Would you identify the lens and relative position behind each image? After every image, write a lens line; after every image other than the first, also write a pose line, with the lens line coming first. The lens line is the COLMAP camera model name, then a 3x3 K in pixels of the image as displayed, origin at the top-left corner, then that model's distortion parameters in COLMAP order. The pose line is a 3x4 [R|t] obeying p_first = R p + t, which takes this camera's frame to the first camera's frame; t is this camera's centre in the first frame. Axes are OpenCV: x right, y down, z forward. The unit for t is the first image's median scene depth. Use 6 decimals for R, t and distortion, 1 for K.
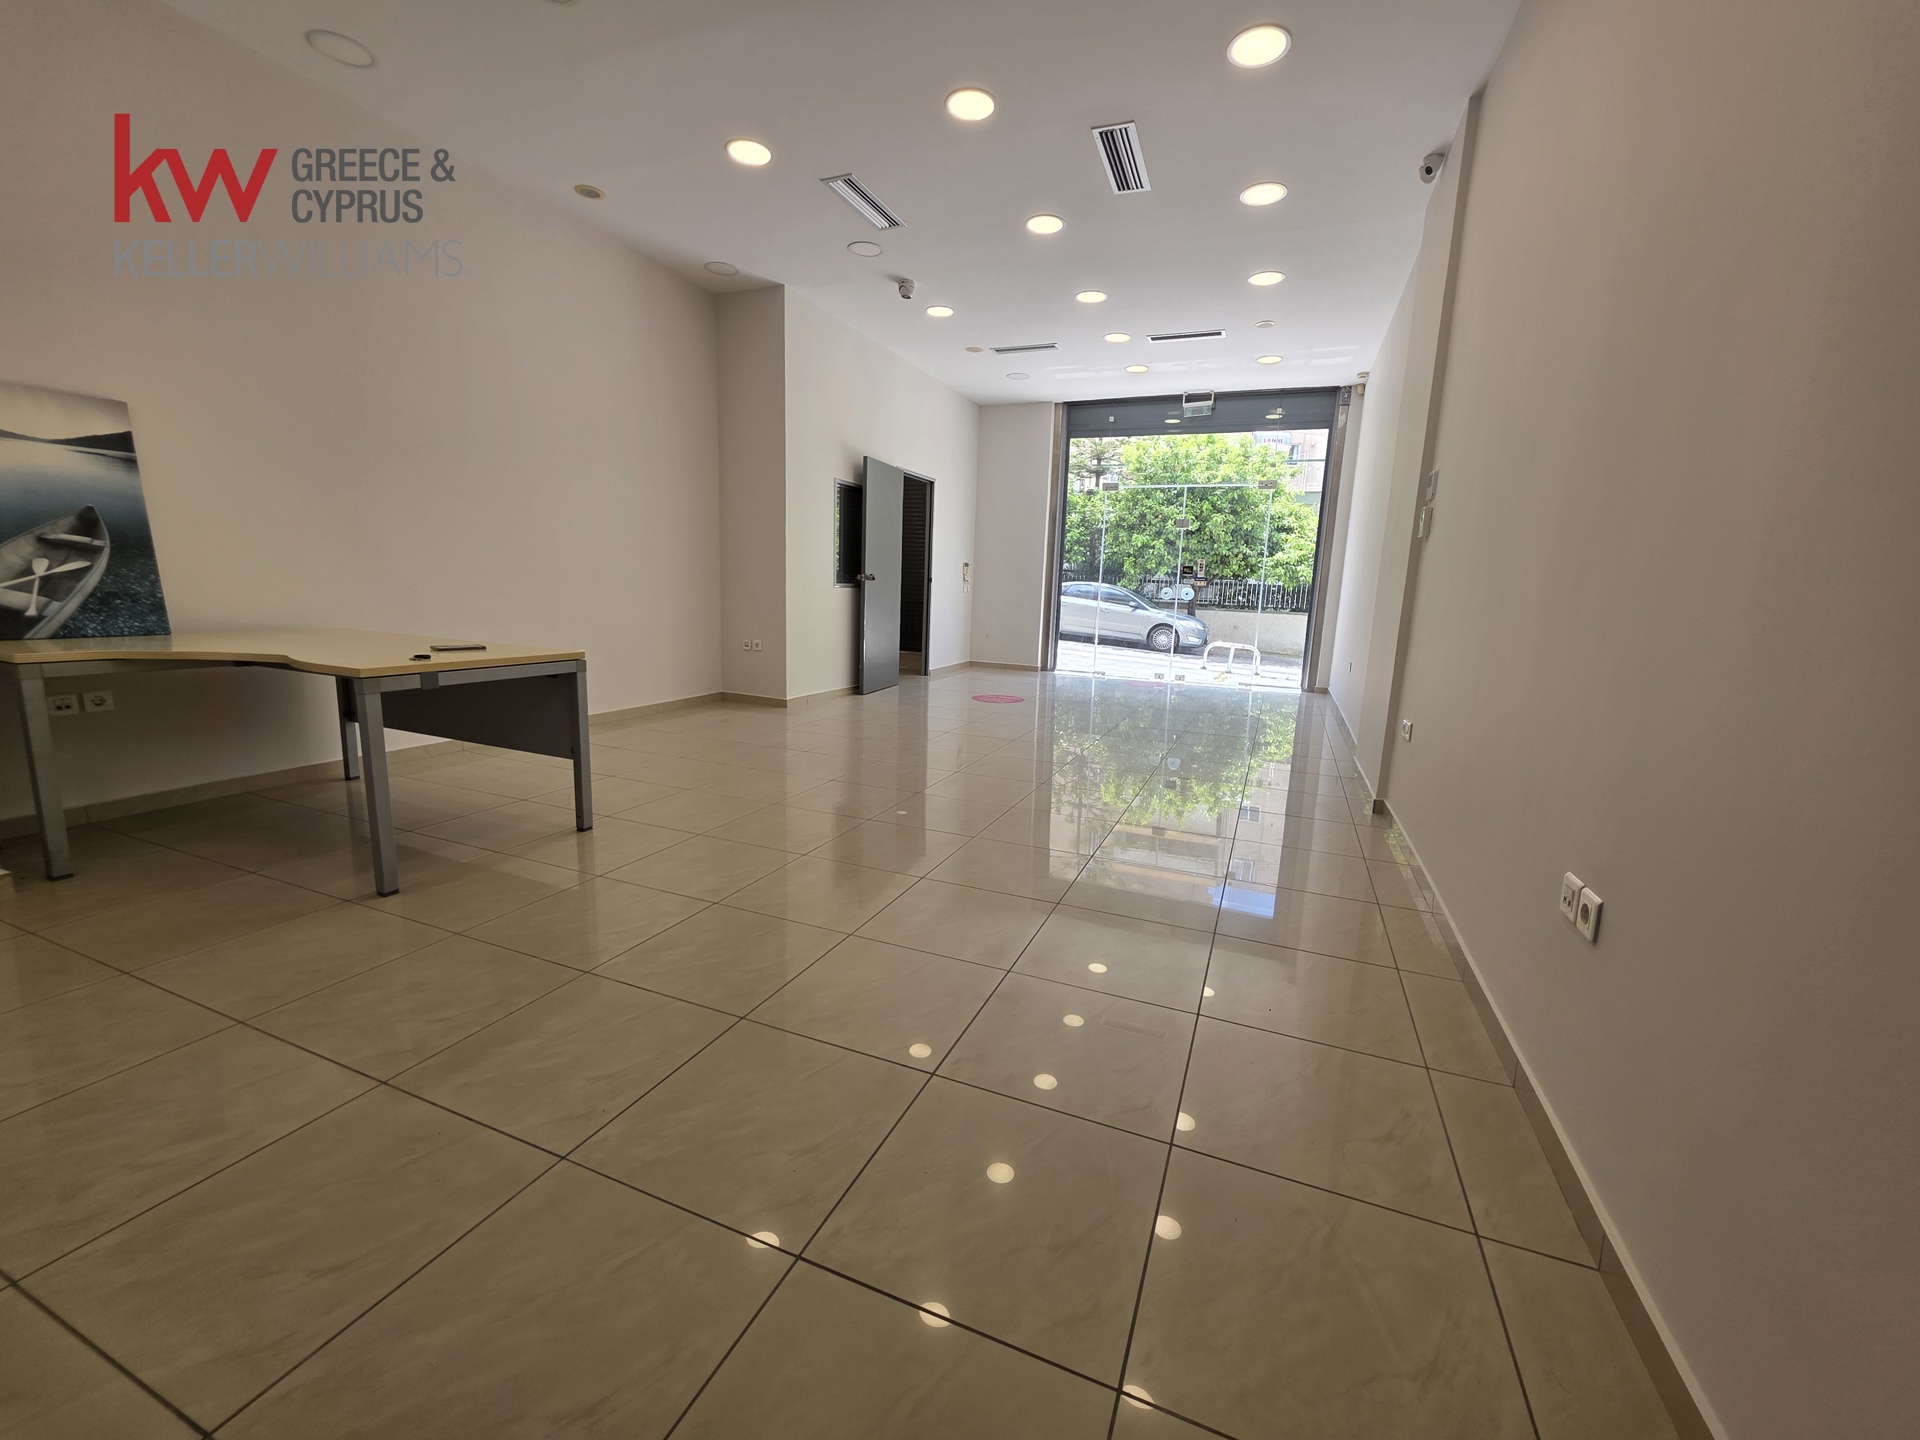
lens RADIAL K [[772.5, 0, 958.3], [0, 772.5, 717.0], [0, 0, 1]] dist [0.000666, 0.000873]
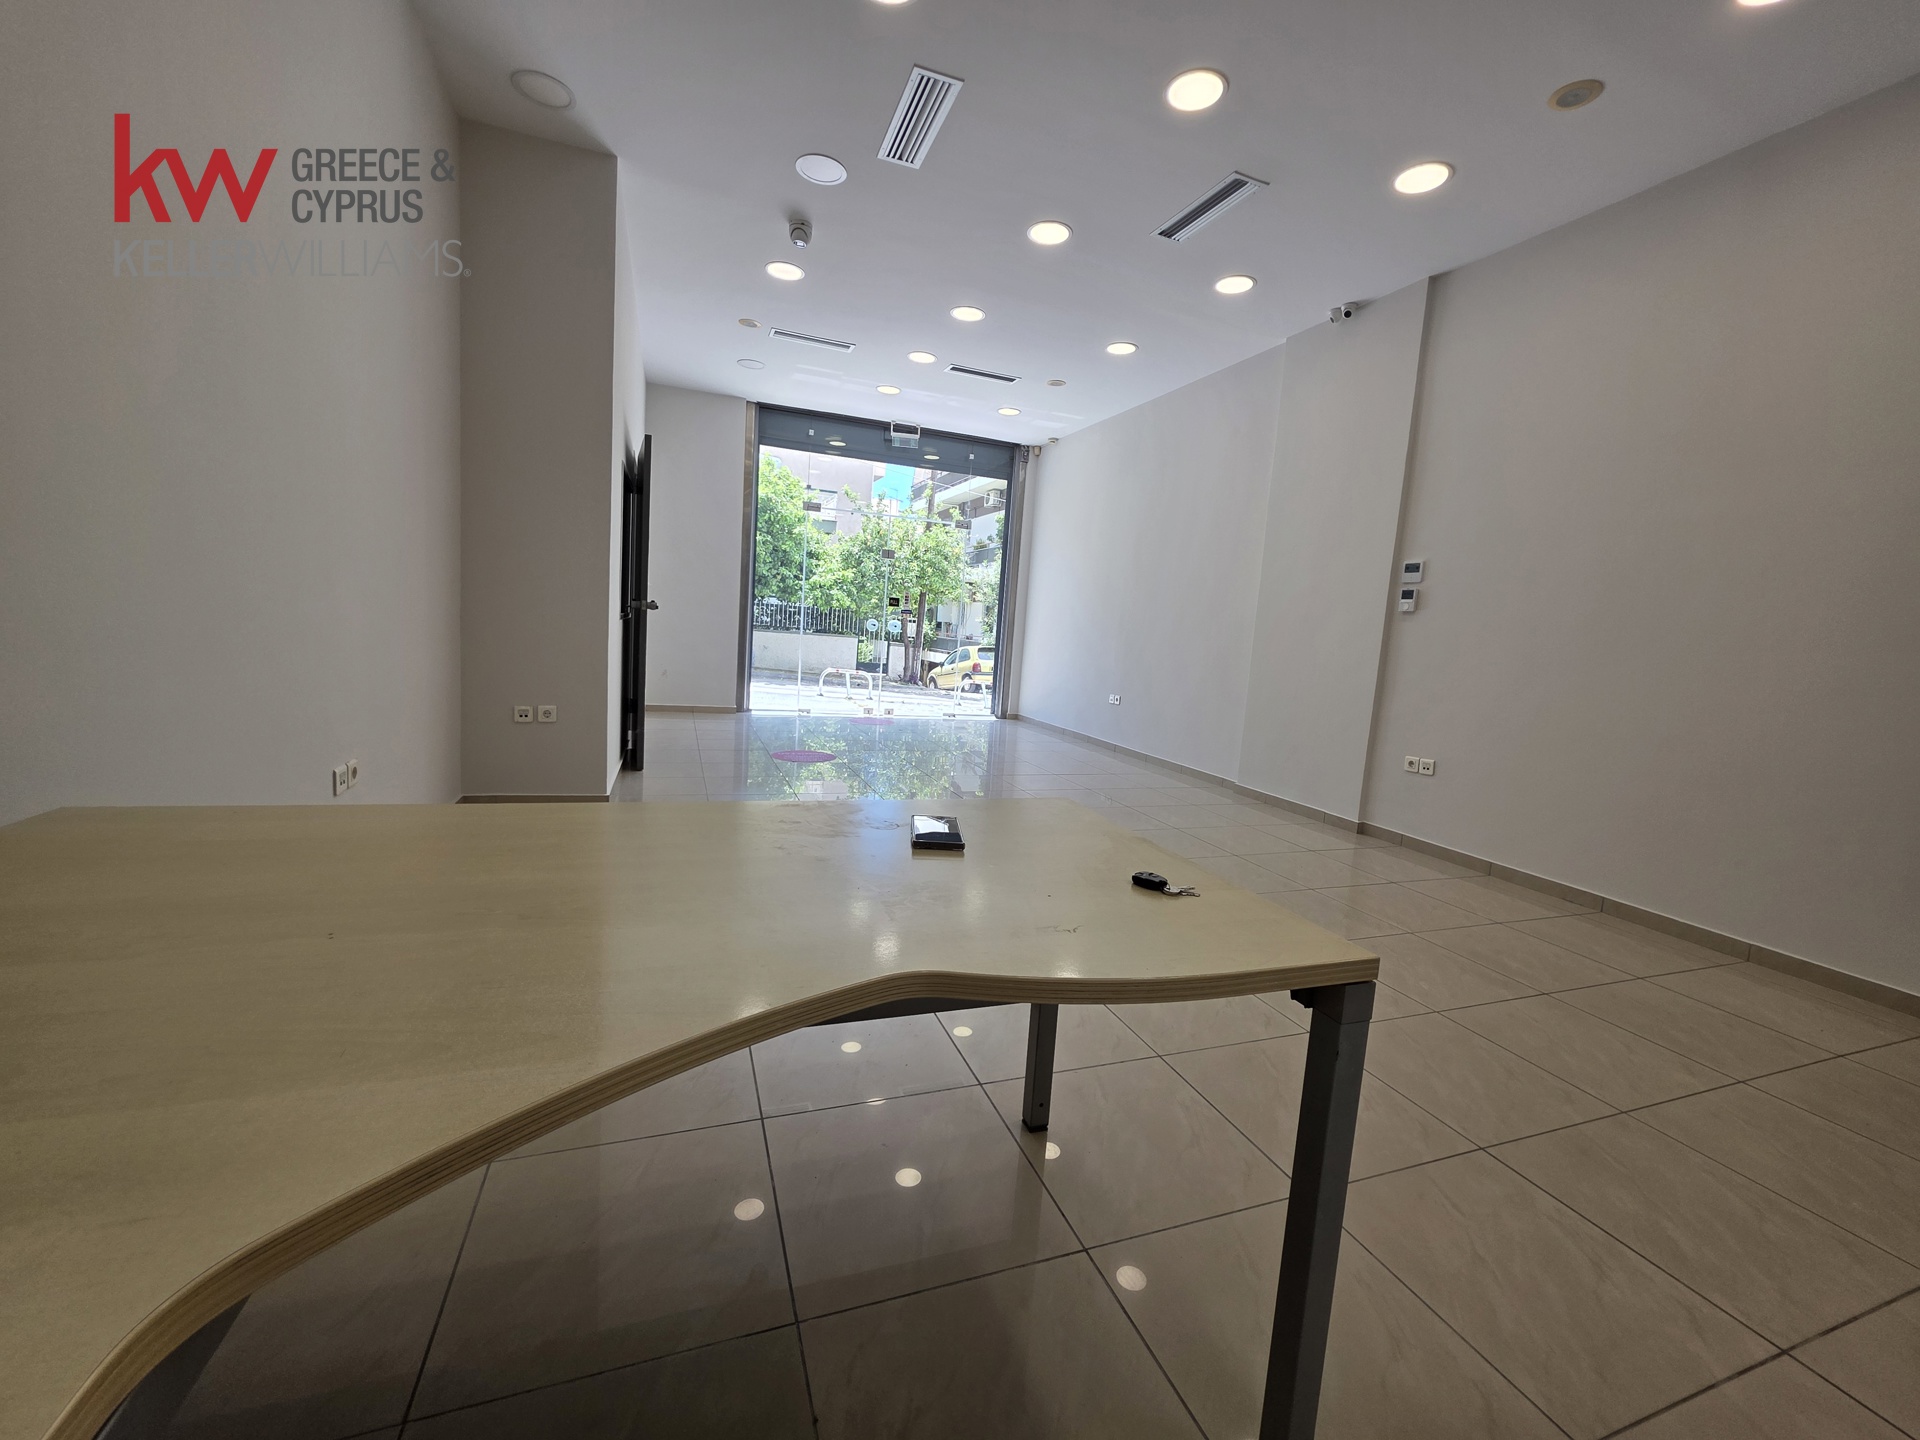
lens RADIAL K [[772.5, 0, 967.2], [0, 772.5, 721.5], [0, 0, 1]] dist [0.000666, 0.000873]
pose [[0.727396, -0.070496, 0.682587, -0.305730], [0.075510, 0.996891, 0.022490, -0.052638], [-0.682051, 0.035183, 0.730458, 0.220135]]
